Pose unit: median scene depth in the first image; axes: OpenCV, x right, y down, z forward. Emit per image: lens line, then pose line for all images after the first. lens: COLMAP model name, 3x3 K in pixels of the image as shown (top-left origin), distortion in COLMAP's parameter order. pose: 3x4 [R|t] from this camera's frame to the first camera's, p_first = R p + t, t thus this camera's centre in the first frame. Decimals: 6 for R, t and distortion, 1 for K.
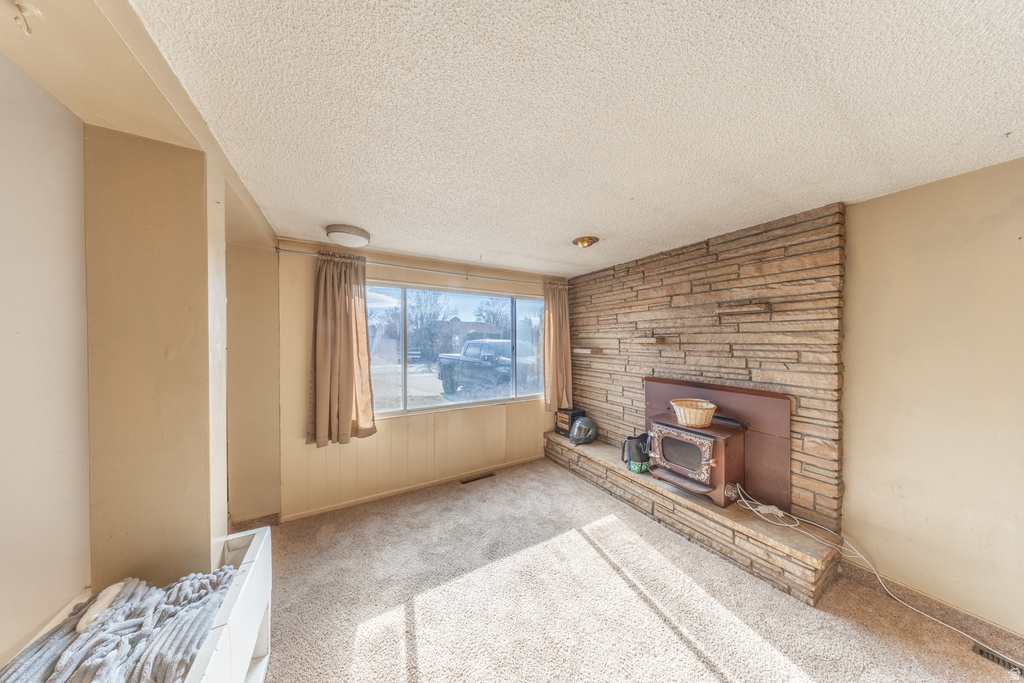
lens RADIAL K [[296.7, 0, 515.8], [0, 296.7, 341.6], [0, 0, 1]] dist [0.007700, -0.000613]
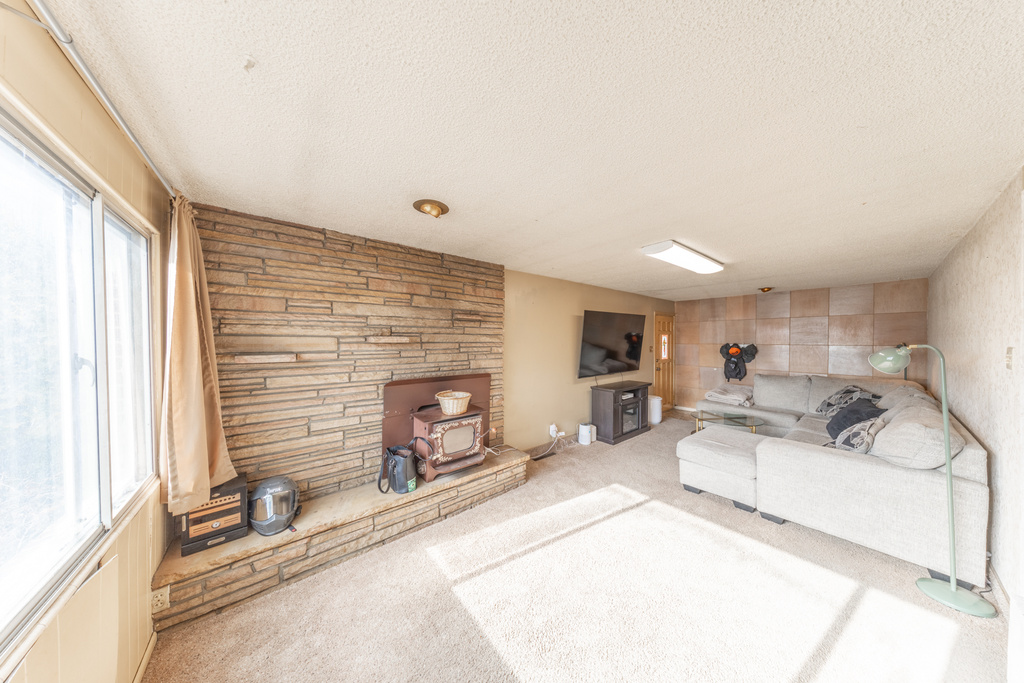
lens RADIAL K [[296.7, 0, 506.0], [0, 296.7, 343.4], [0, 0, 1]] dist [0.007700, -0.000613]
pose [[-0.151581, -0.004334, 0.988435, -0.508320], [0.004769, 0.999976, 0.005116, 0.004431], [-0.988433, 0.005489, -0.151557, 0.870576]]
